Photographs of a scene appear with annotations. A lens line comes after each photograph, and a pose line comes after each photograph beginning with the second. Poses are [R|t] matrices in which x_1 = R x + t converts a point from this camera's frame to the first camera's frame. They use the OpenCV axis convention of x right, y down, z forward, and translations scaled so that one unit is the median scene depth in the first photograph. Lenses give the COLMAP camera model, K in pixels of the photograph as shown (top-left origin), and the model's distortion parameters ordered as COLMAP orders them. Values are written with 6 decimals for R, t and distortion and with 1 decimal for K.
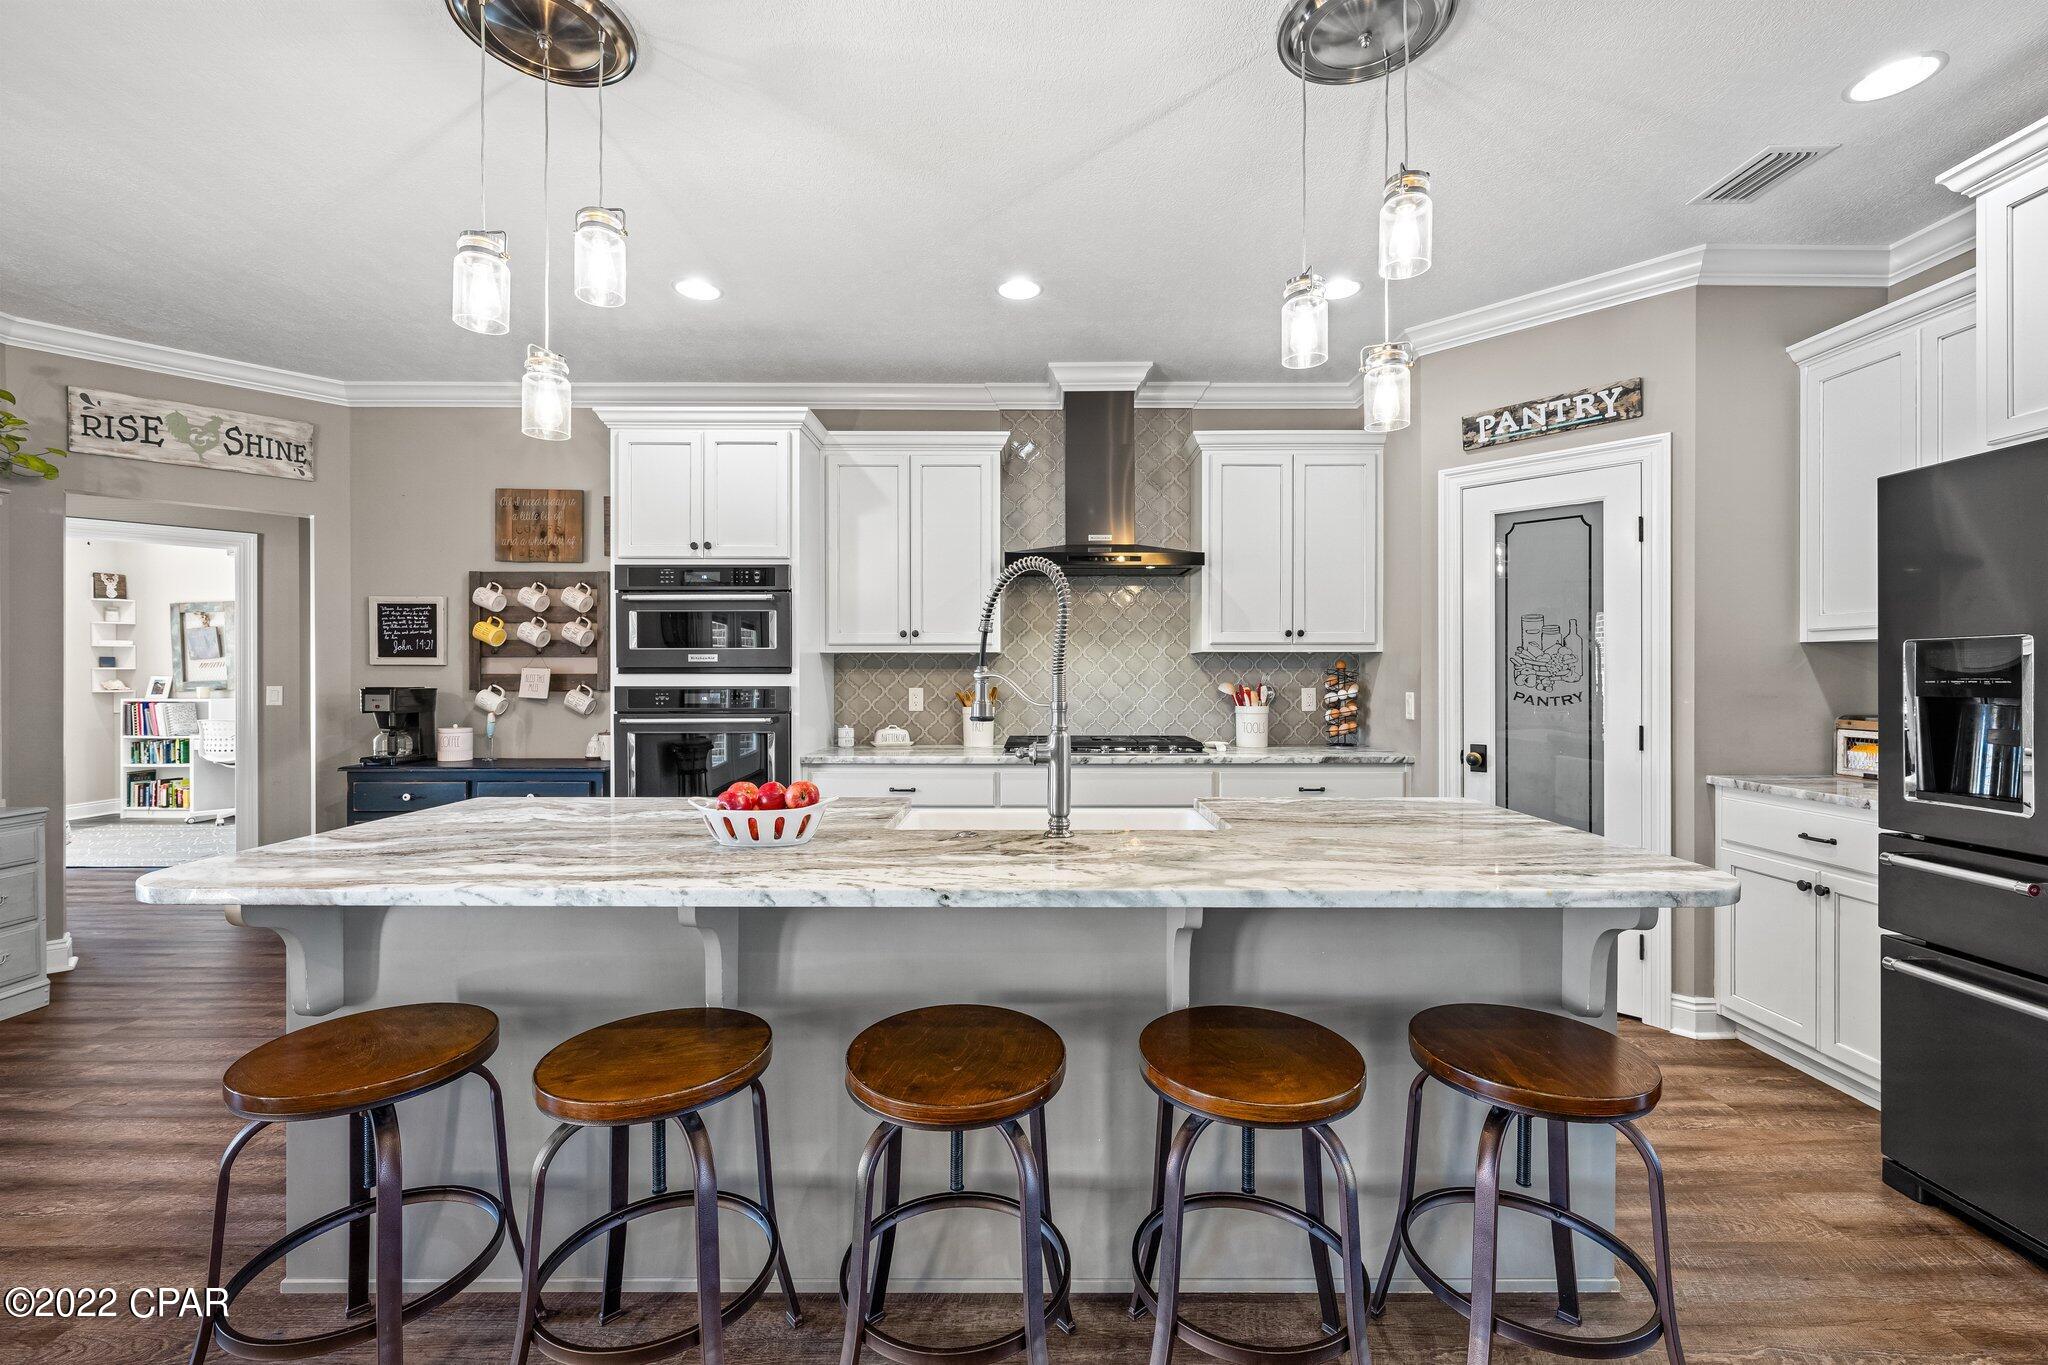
lens RADIAL K [[867.7, 0, 1035.9], [0, 867.7, 677.9], [0, 0, 1]] dist [-0.001303, 0.000476]
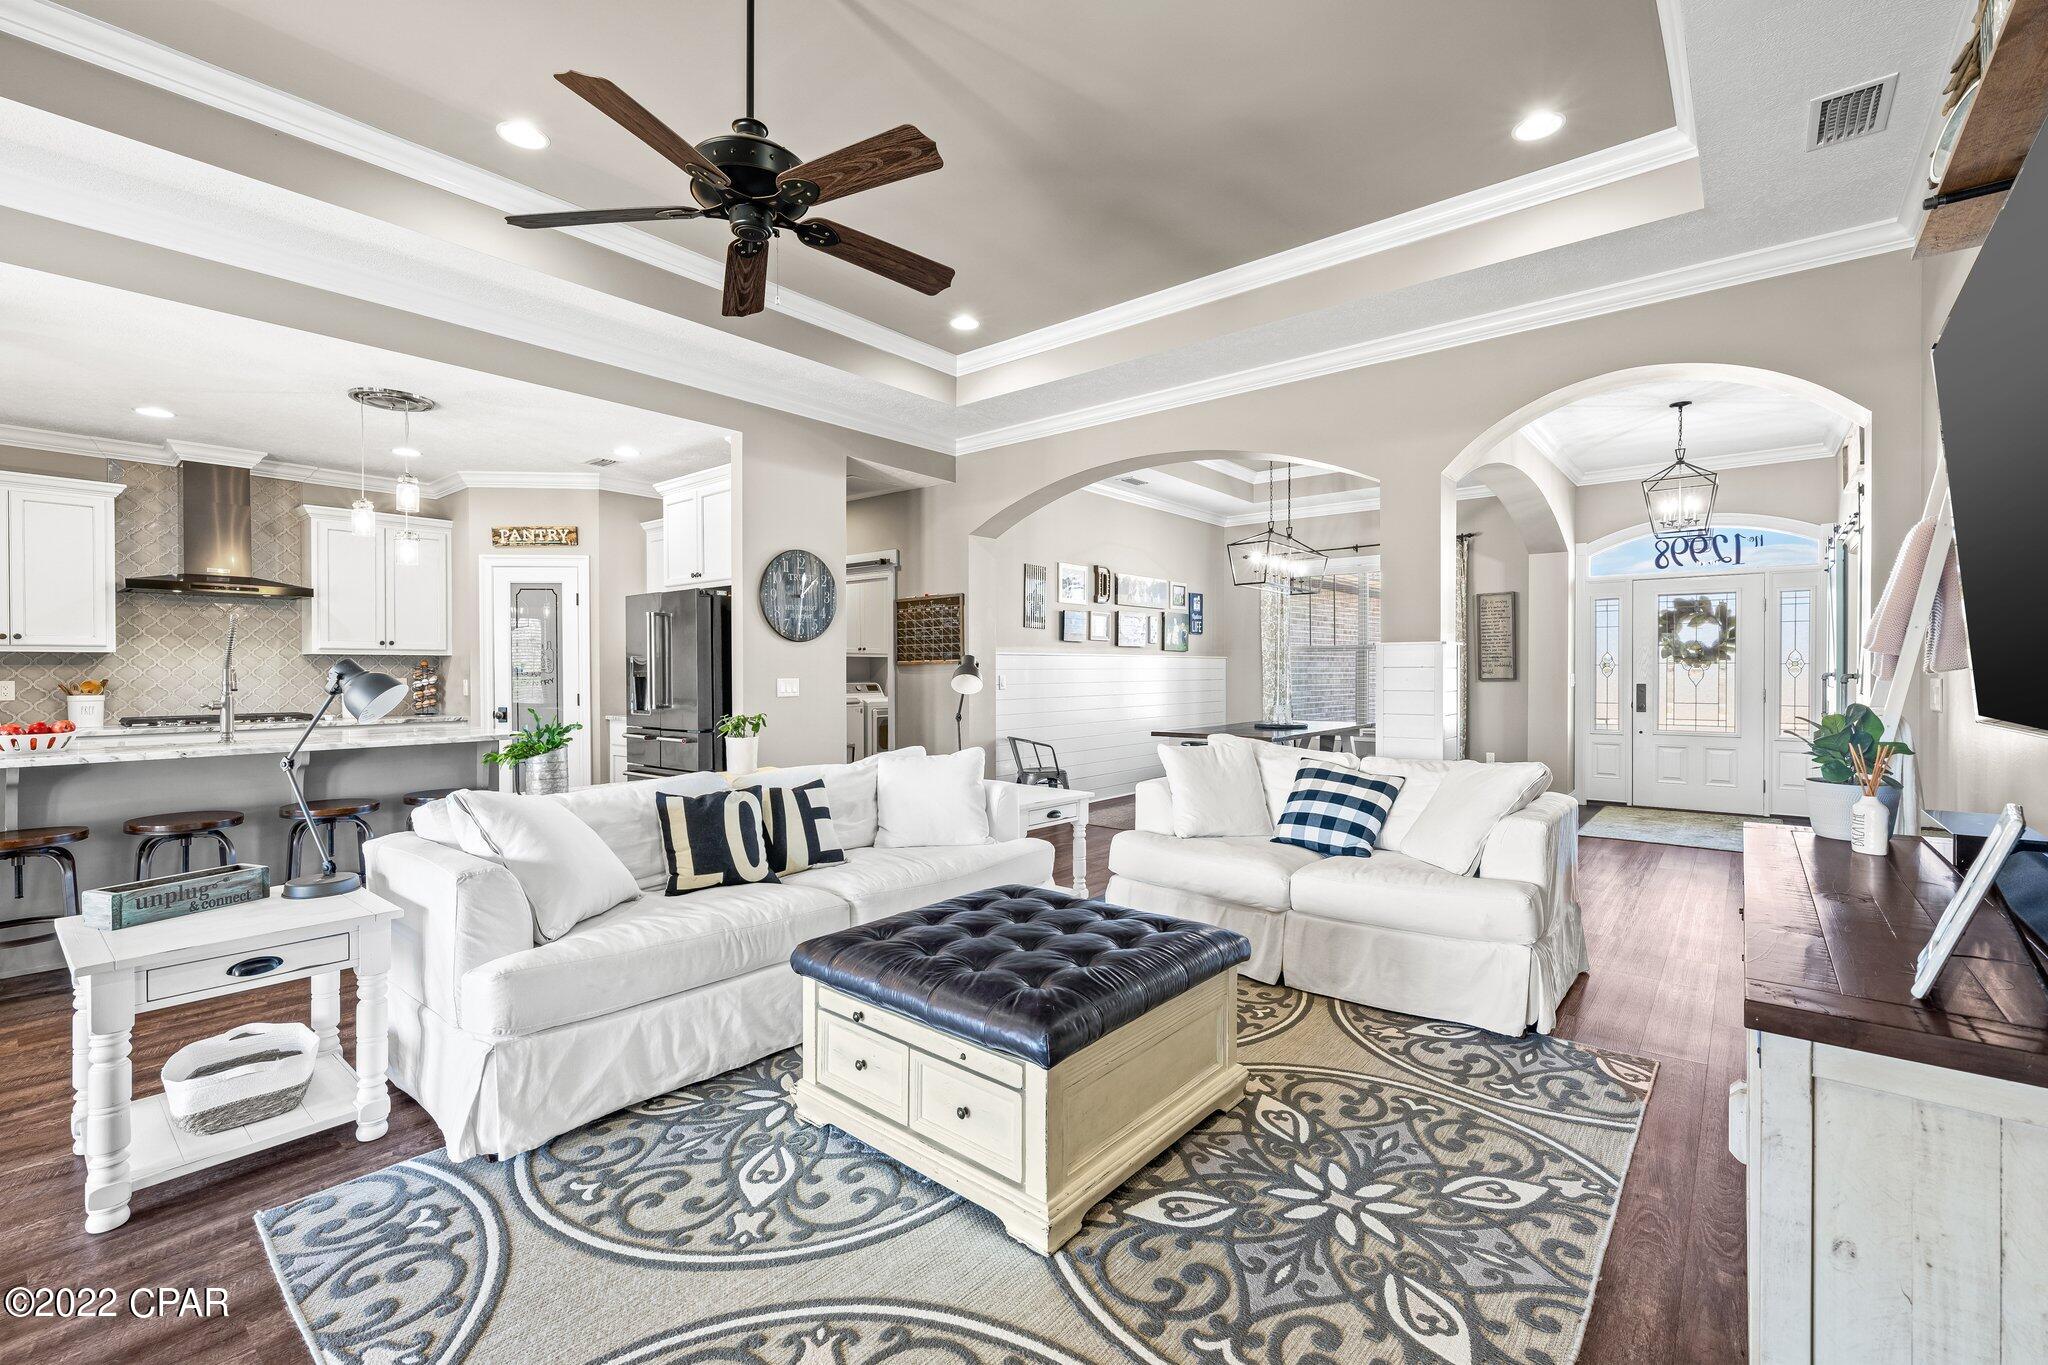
lens RADIAL K [[867.7, 0, 1017.6], [0, 867.7, 676.6], [0, 0, 1]] dist [-0.001303, 0.000476]
pose [[0.646833, -0.006004, 0.762608, -0.200491], [0.002936, 0.999981, 0.005382, 0.005283], [-0.762626, -0.001242, 0.646839, -1.107814]]
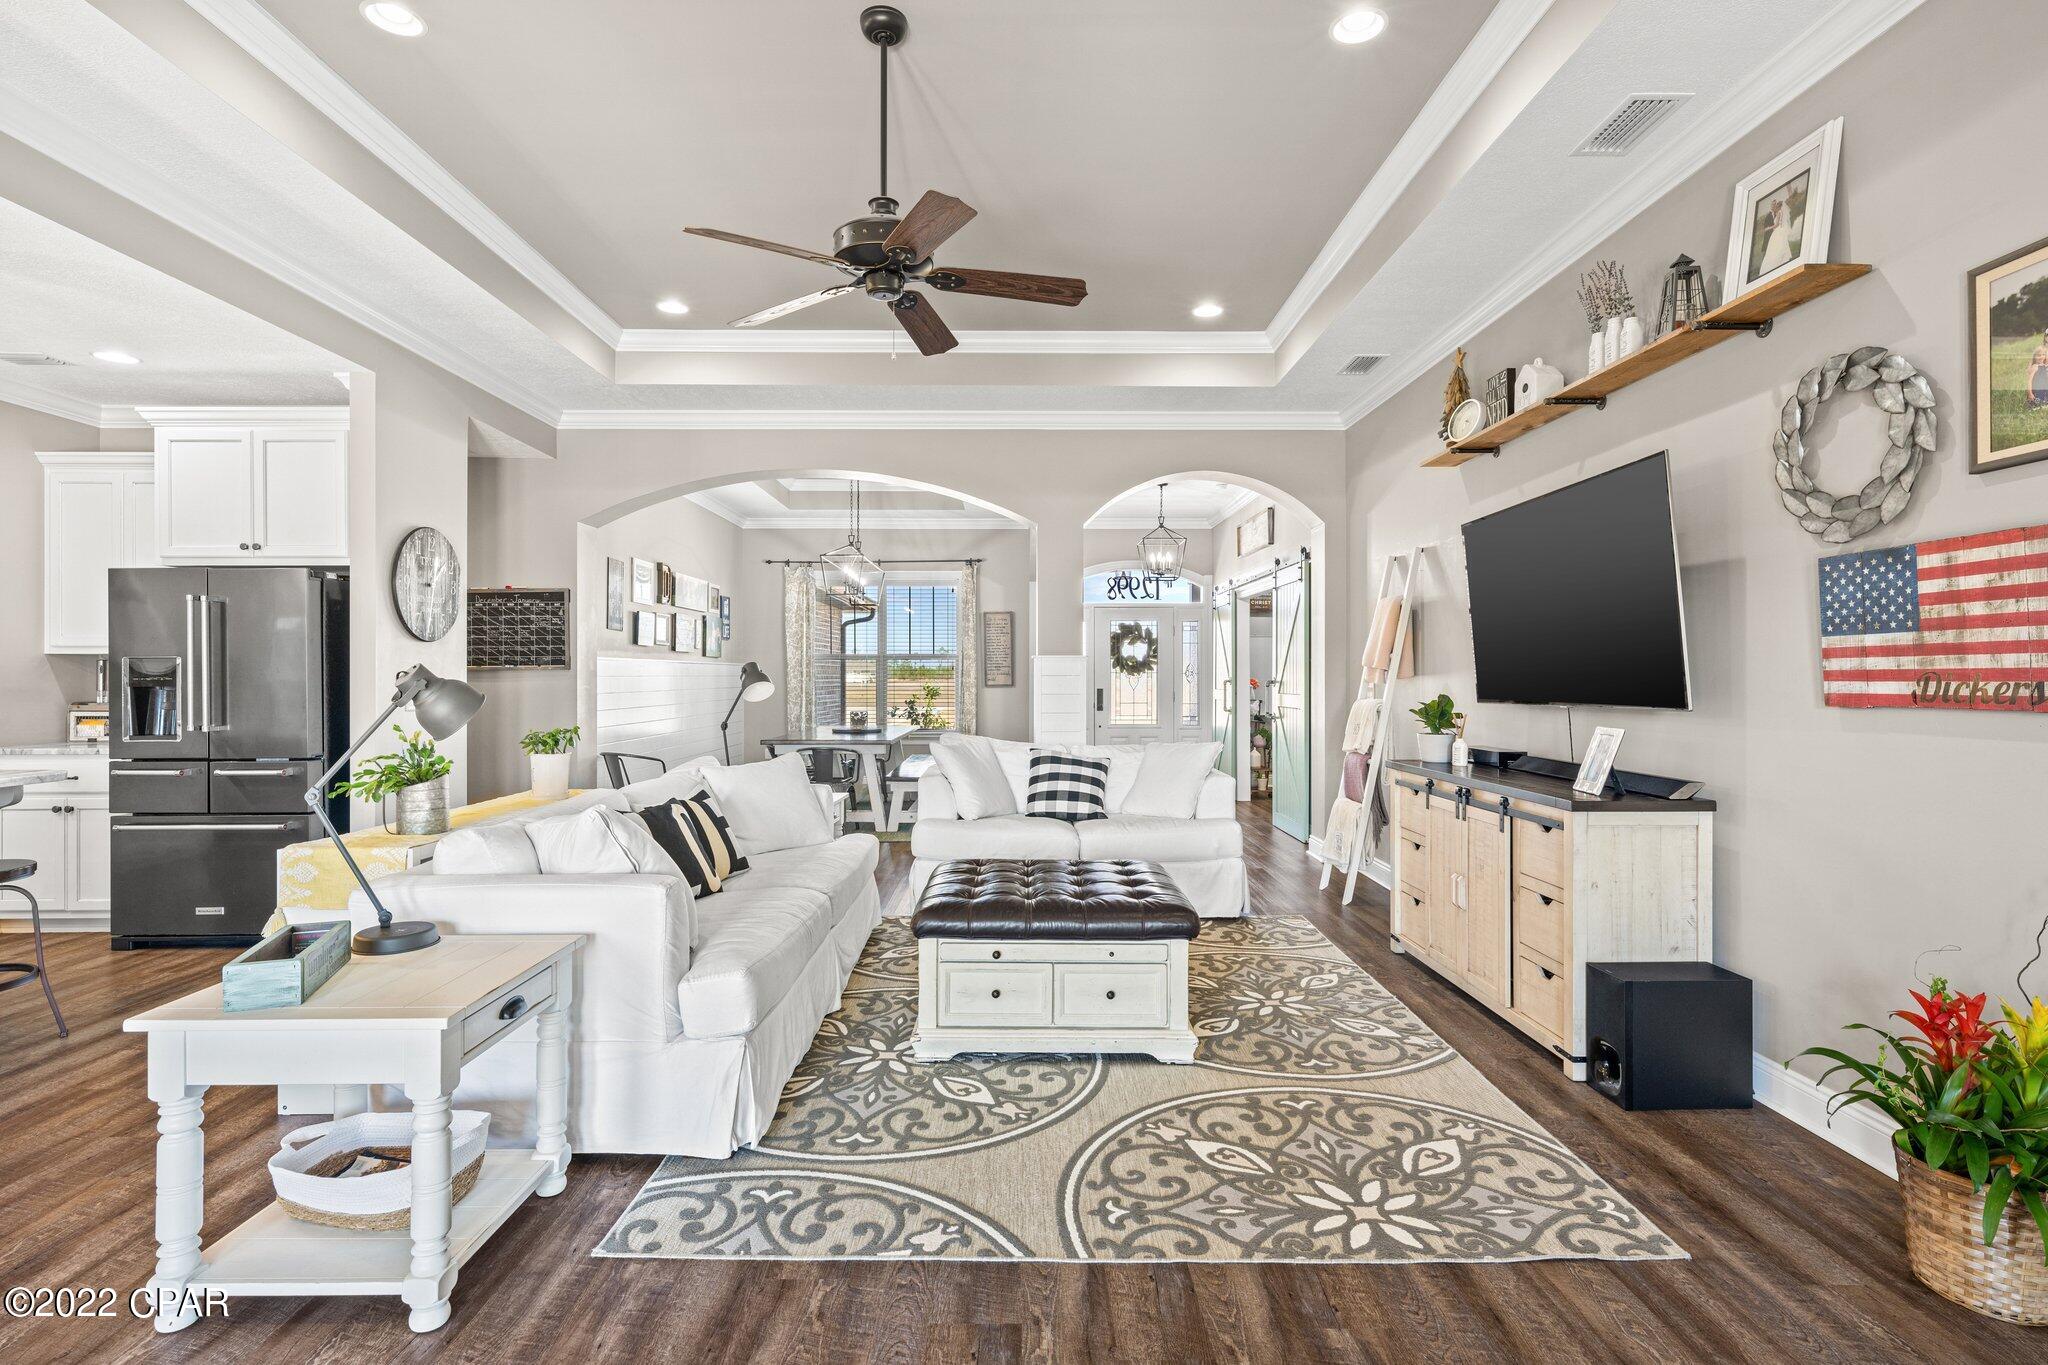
lens RADIAL K [[983.2, 0, 1003.2], [0, 983.2, 678.1], [0, 0, 1]] dist [0.001017, -0.001673]
pose [[0.014530, -0.000692, 0.999894, -0.713209], [0.002285, 0.999997, 0.000659, 0.003170], [-0.999892, 0.002276, 0.014532, -0.608545]]
